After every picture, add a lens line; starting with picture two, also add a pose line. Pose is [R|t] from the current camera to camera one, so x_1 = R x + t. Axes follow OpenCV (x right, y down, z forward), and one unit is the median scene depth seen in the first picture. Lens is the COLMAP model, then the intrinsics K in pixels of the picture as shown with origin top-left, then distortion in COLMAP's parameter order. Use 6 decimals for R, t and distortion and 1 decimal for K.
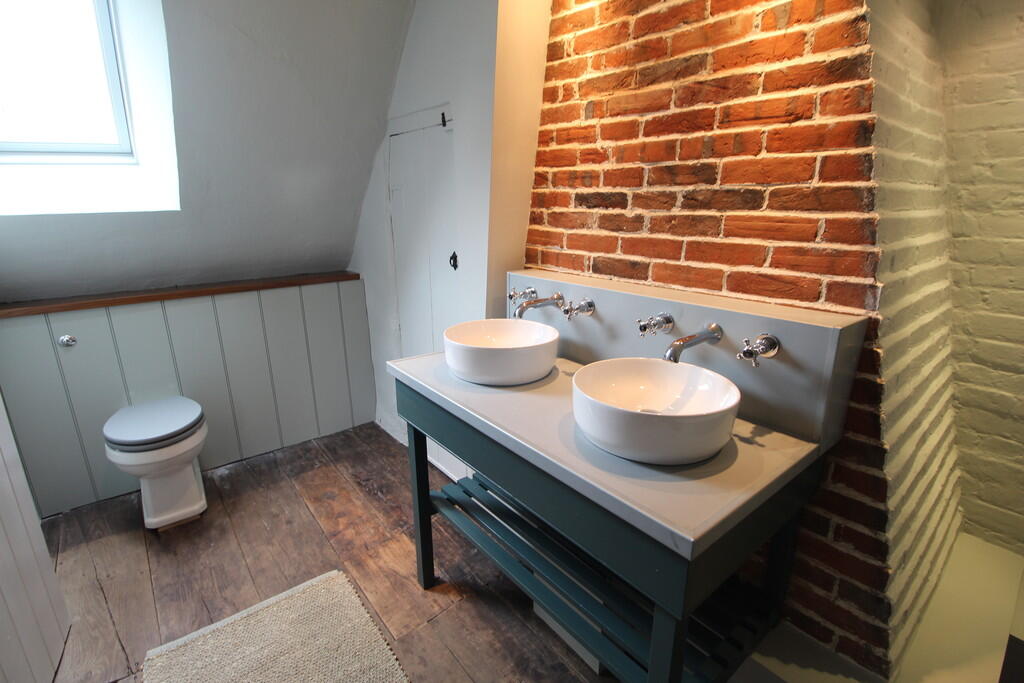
lens RADIAL K [[470.3, 0, 516.4], [0, 470.3, 337.1], [0, 0, 1]] dist [-0.017833, -0.004810]
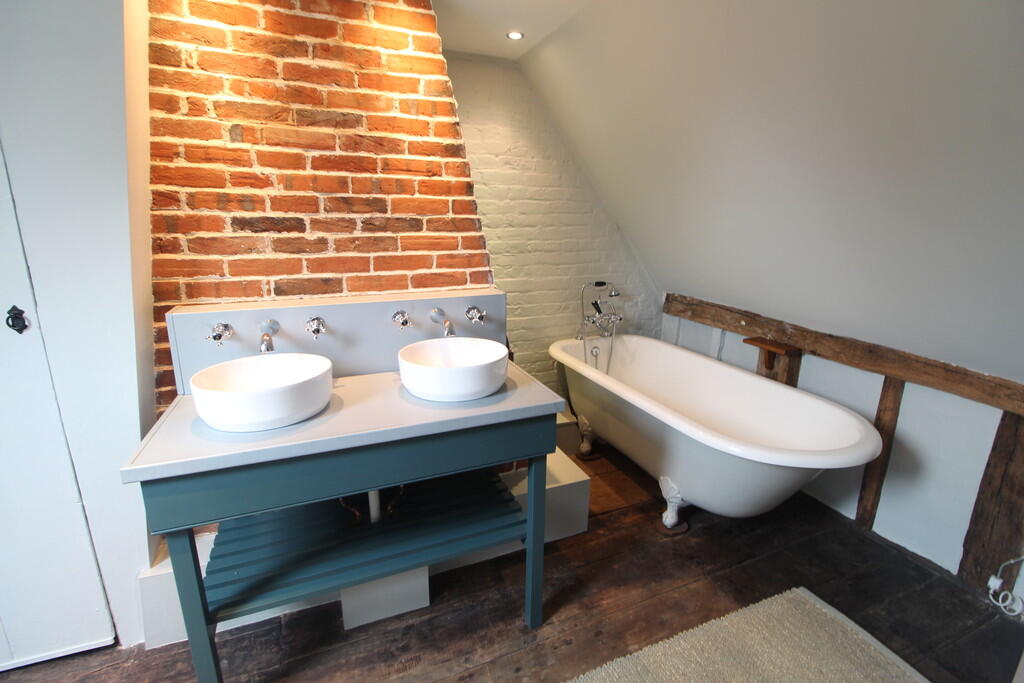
lens RADIAL K [[470.3, 0, 513.9], [0, 470.3, 335.7], [0, 0, 1]] dist [-0.017833, -0.004810]
pose [[0.285012, -0.226273, 0.931434, -0.755489], [0.251434, 0.955359, 0.155148, -0.096672], [-0.924959, 0.189975, 0.329181, 0.251921]]
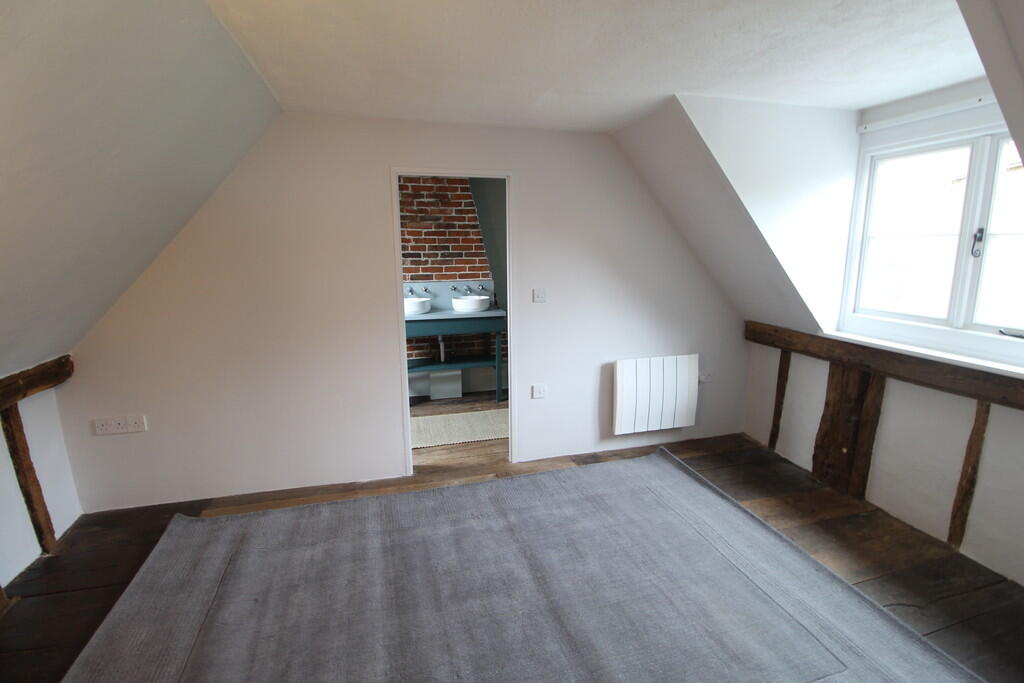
lens RADIAL K [[470.3, 0, 514.3], [0, 470.3, 339.7], [0, 0, 1]] dist [-0.017833, -0.004810]
pose [[0.398867, -0.185331, 0.898085, -2.585324], [0.253244, 0.963540, 0.086365, 0.143741], [-0.881347, 0.192987, 0.431259, -0.831065]]
